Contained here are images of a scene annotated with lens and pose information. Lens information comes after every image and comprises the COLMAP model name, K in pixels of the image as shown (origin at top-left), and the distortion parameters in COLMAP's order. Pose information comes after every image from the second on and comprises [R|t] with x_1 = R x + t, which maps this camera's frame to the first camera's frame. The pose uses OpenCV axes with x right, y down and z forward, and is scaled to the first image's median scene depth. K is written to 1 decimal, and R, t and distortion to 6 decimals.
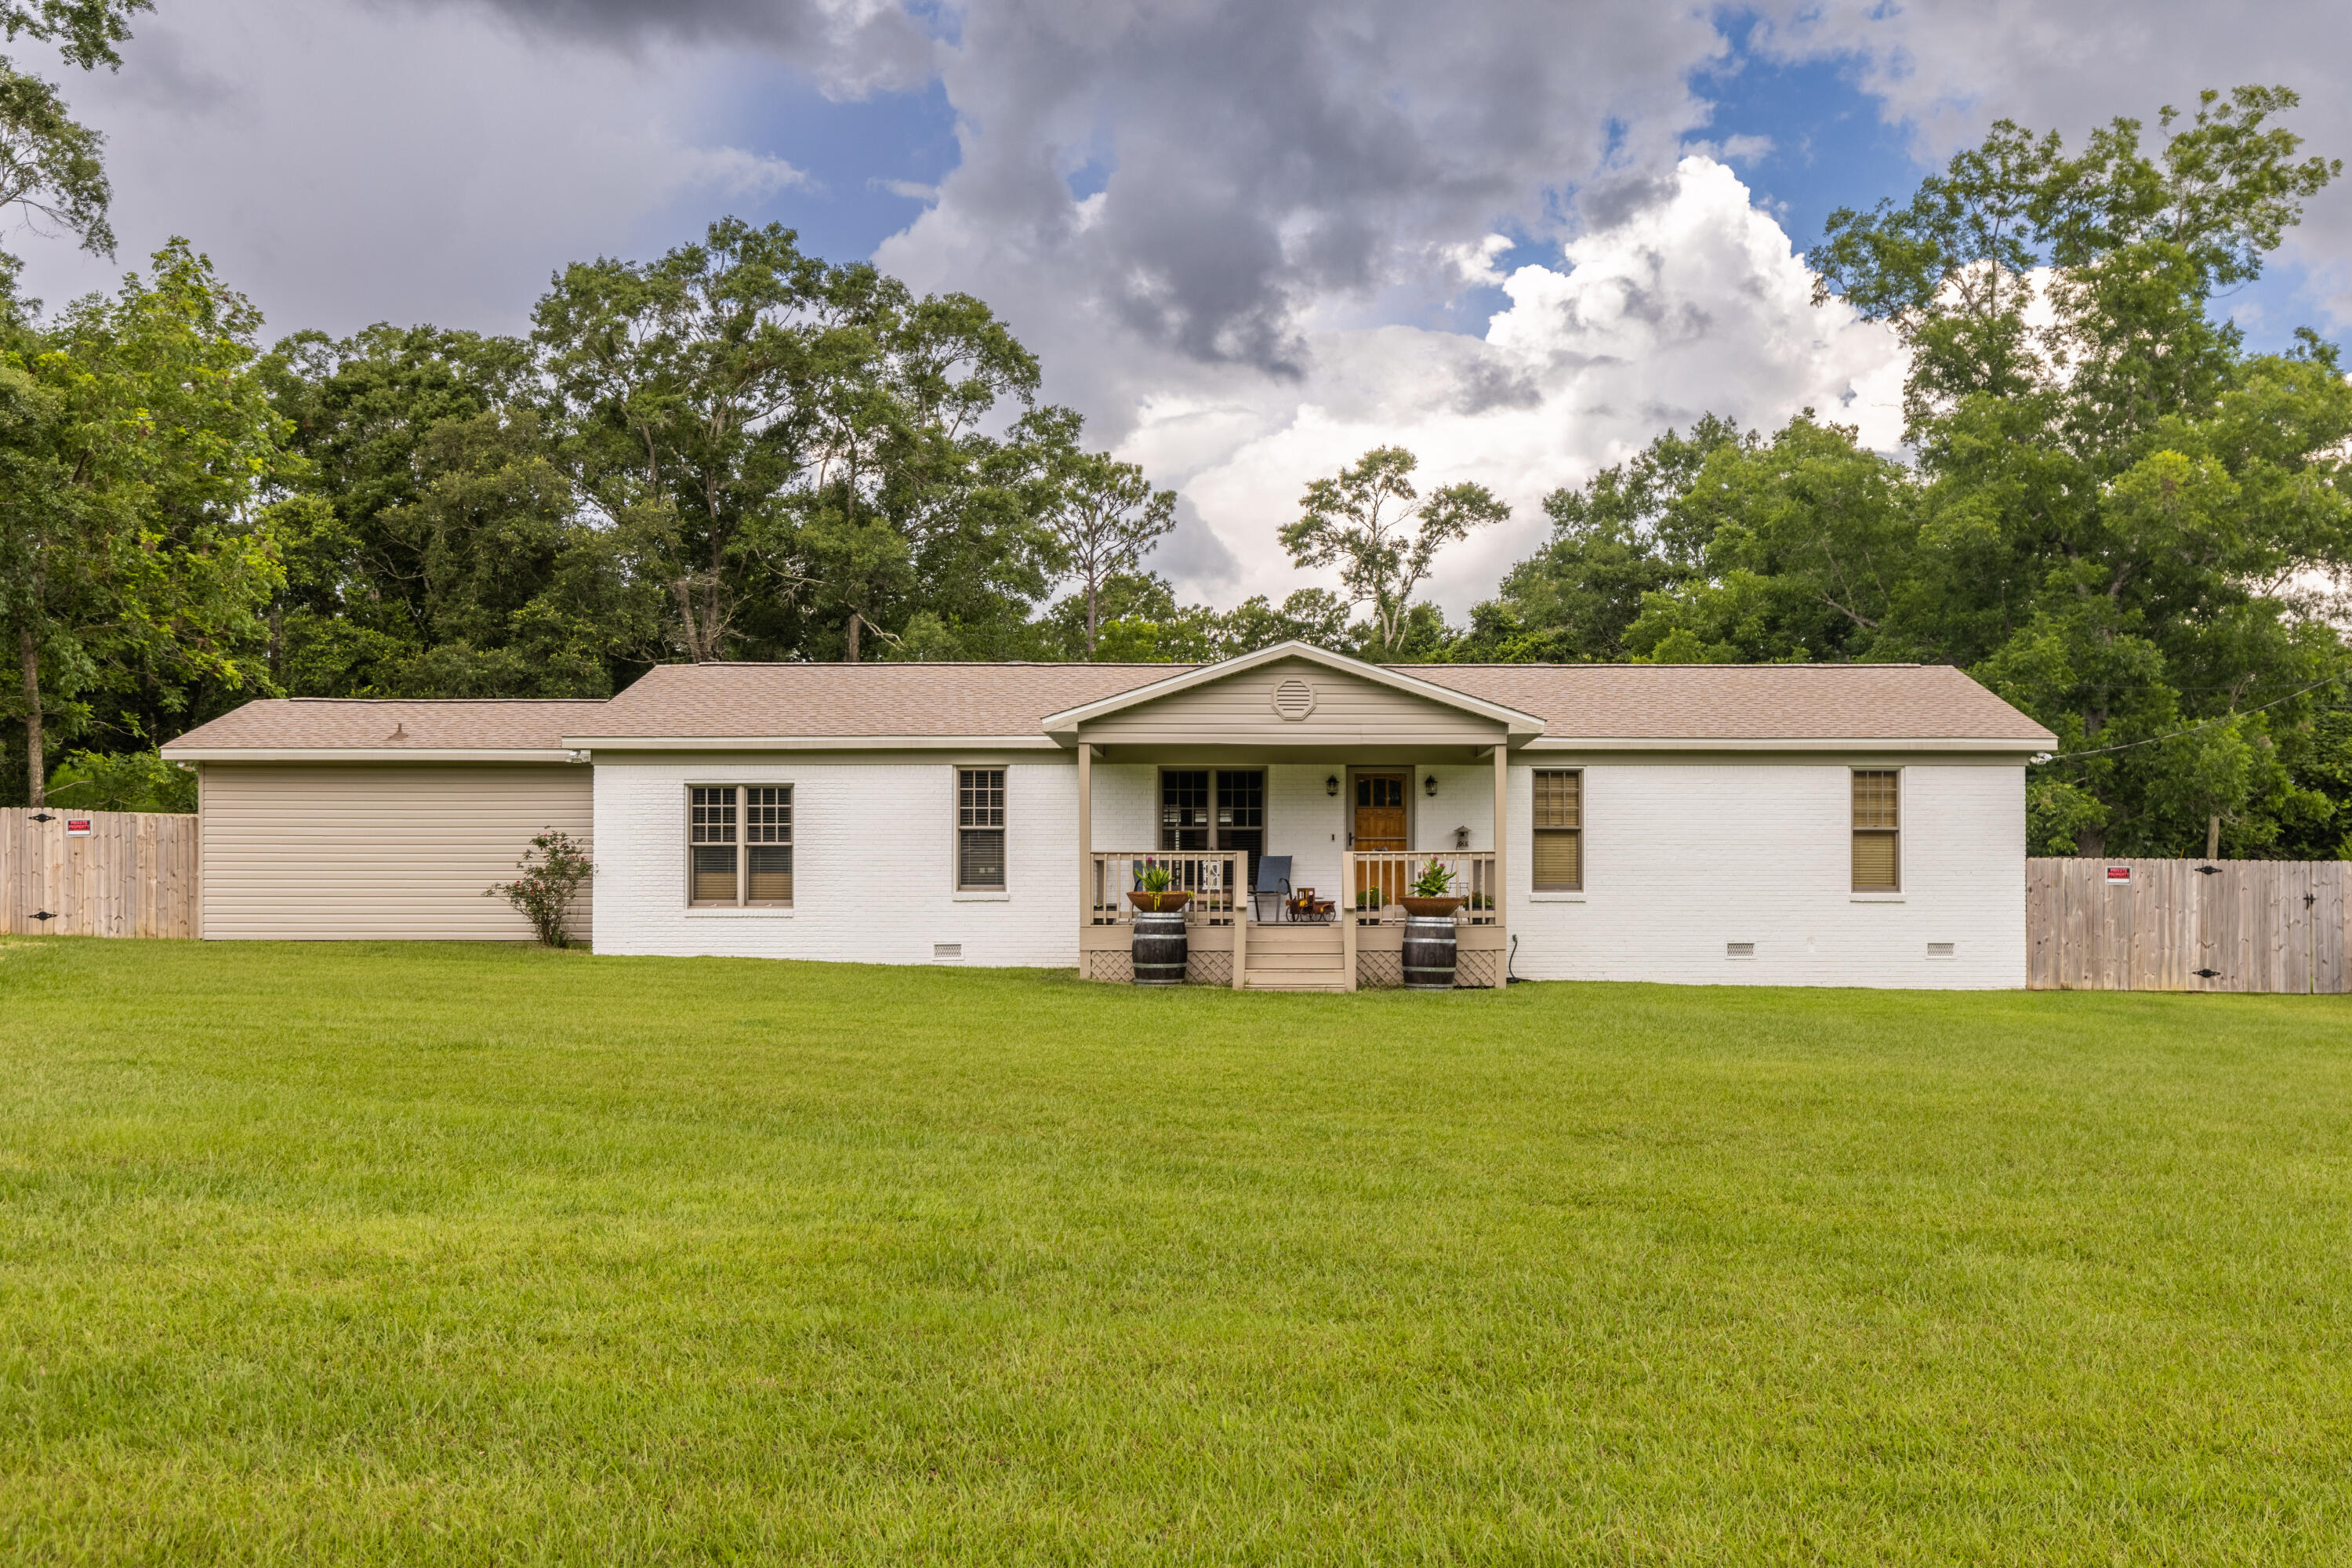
lens RADIAL K [[2064.9, 0, 1274.3], [0, 2064.9, 866.7], [0, 0, 1]] dist [-0.008653, 0.017925]
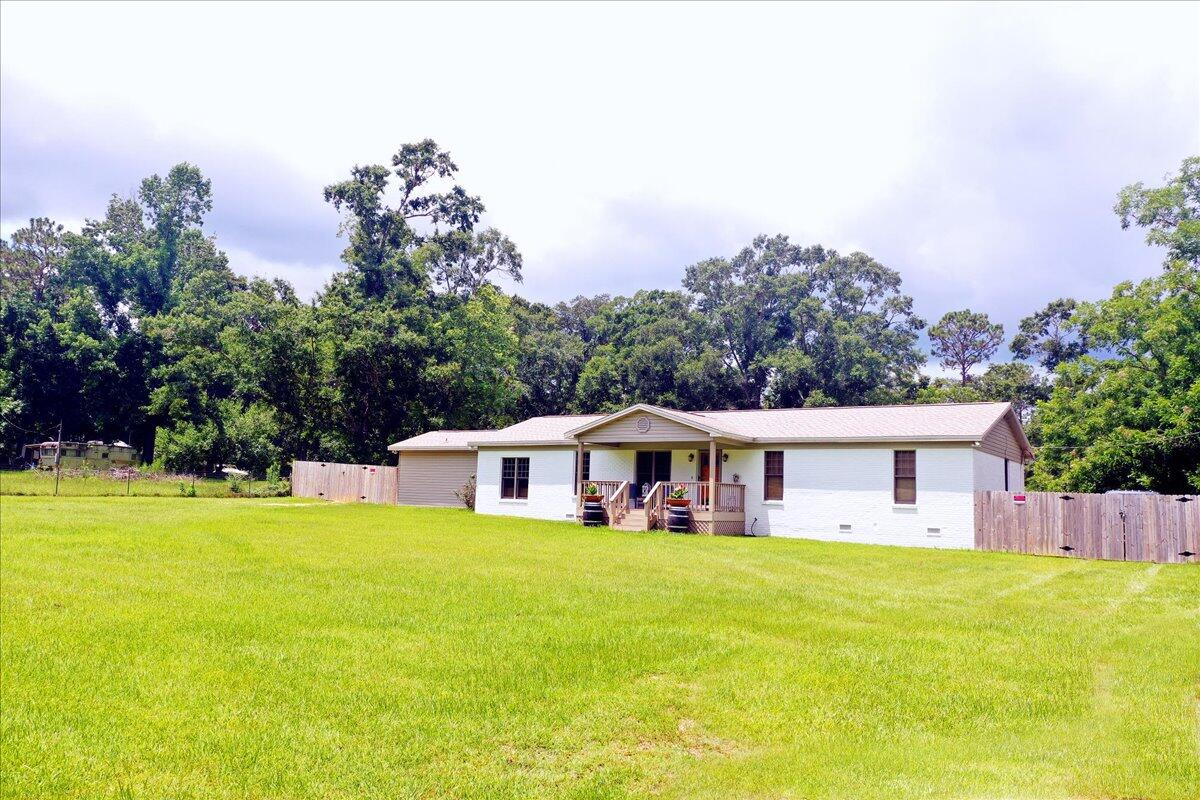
lens RADIAL K [[933.2, 0, 606.0], [0, 933.2, 400.7], [0, 0, 1]] dist [-0.009786, -0.006311]
pose [[0.826803, -0.035541, -0.561368, 0.583940], [-0.025806, 0.994554, -0.100975, 0.010558], [0.561899, 0.097974, 0.821383, -0.034998]]
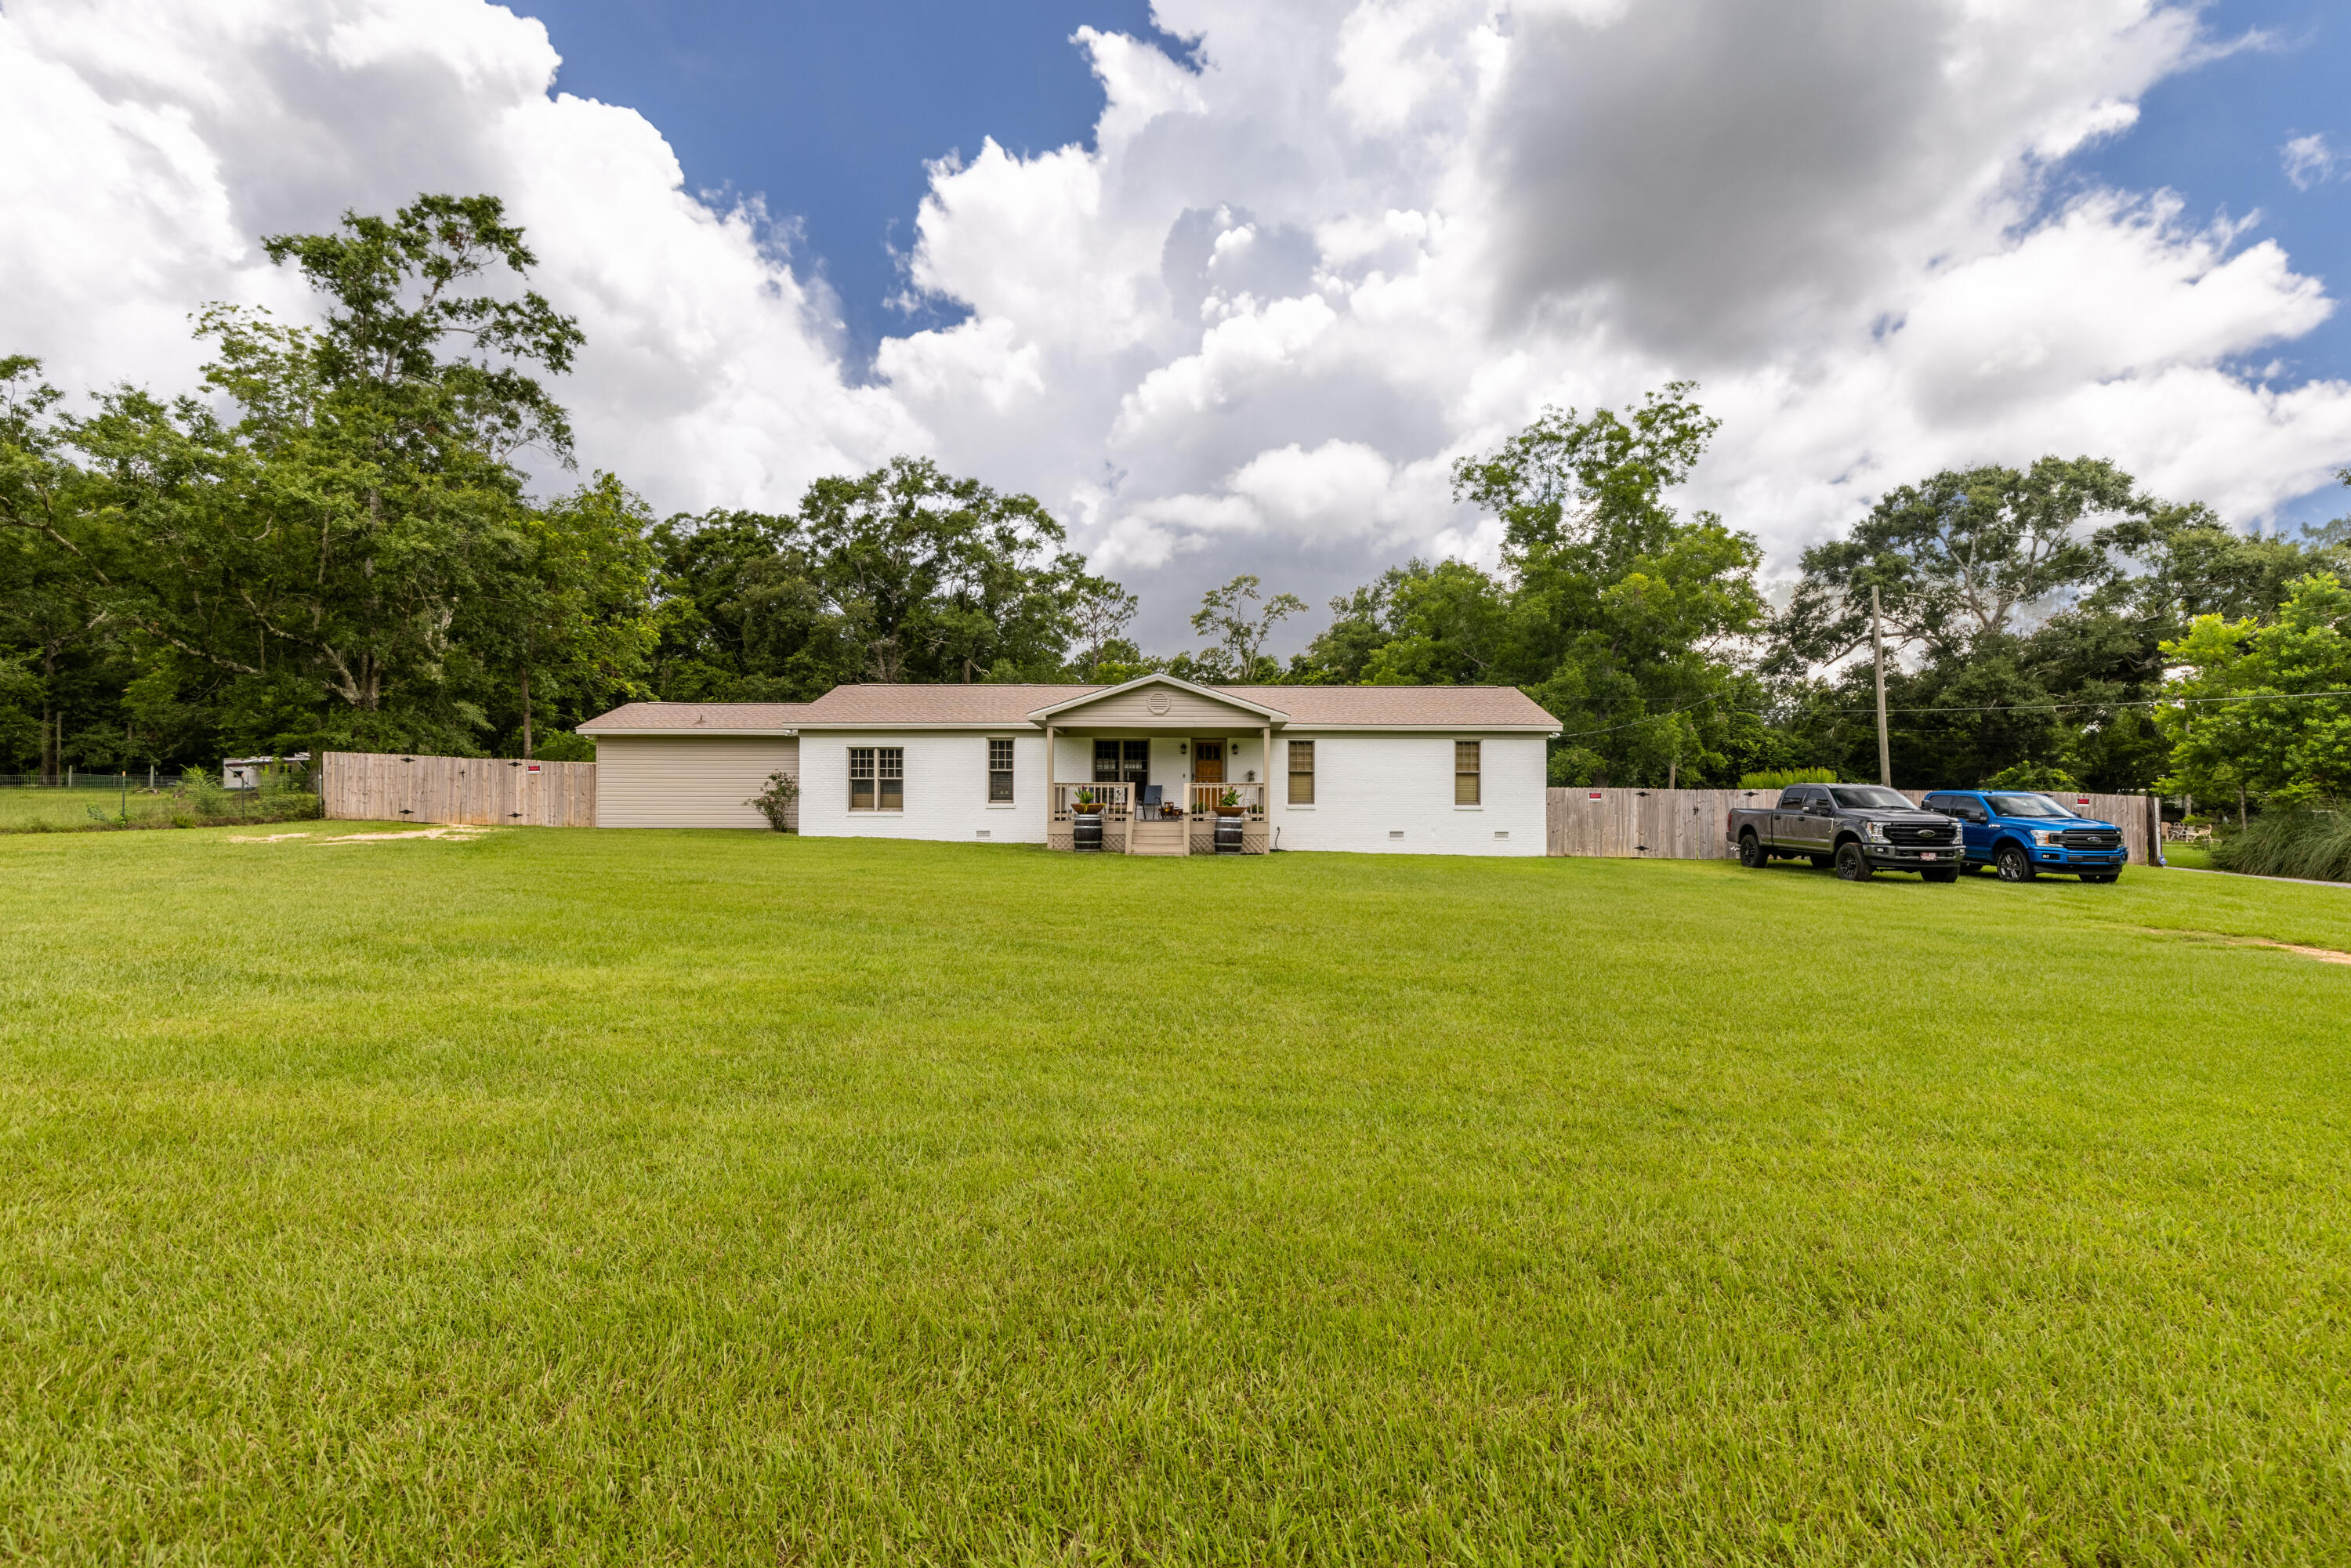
lens RADIAL K [[1077.9, 0, 1191.0], [0, 1077.9, 790.6], [0, 0, 1]] dist [0.009216, 0.000378]
pose [[0.999942, 0.002467, -0.010471, 0.044286], [-0.002483, 0.999996, -0.001524, 0.000950], [0.010467, 0.001550, 0.999944, -0.002778]]
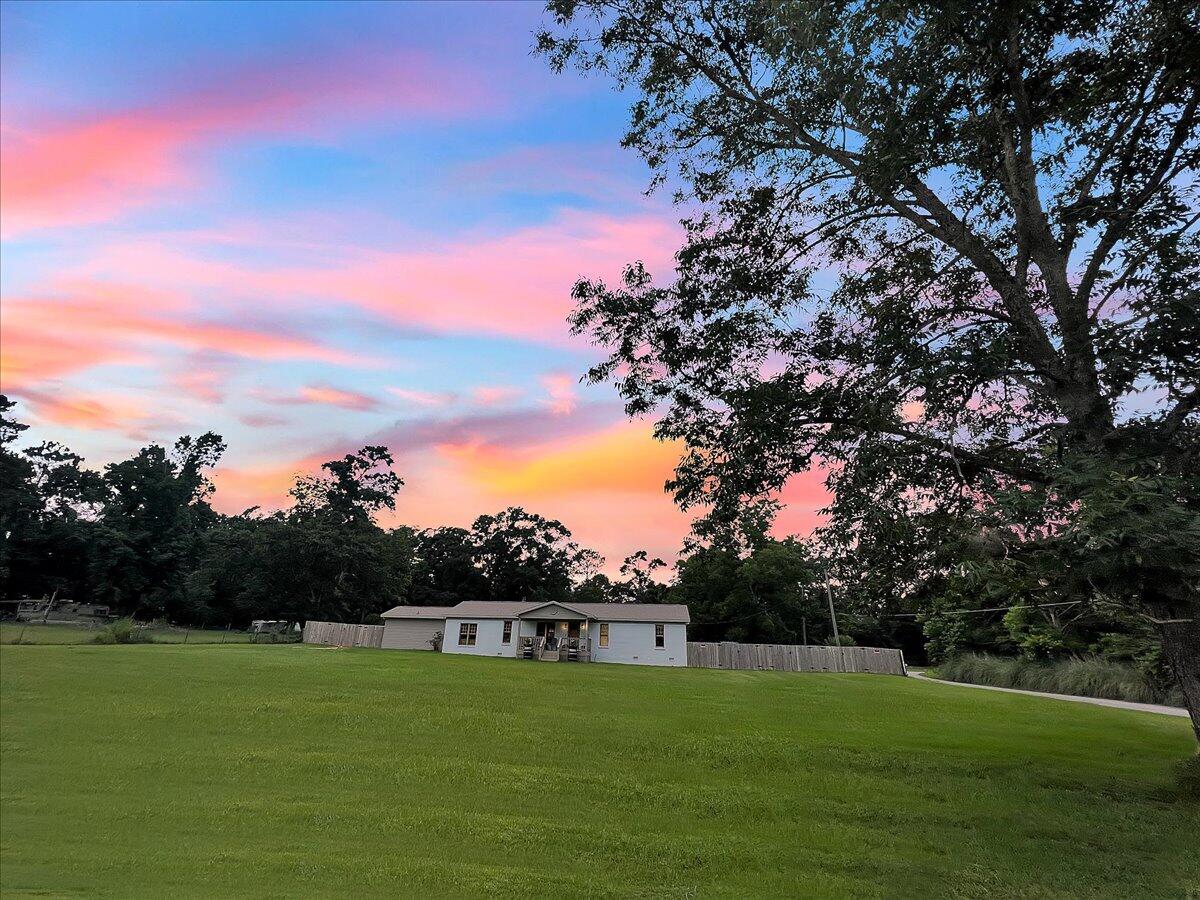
lens RADIAL K [[492.9, 0, 599.2], [0, 492.9, 452.1], [0, 0, 1]] dist [-0.002326, -0.000502]
pose [[0.992792, -0.019433, -0.118263, 0.289864], [-0.024990, 0.931513, -0.362848, 0.006534], [0.117215, 0.363188, 0.924313, -0.456896]]
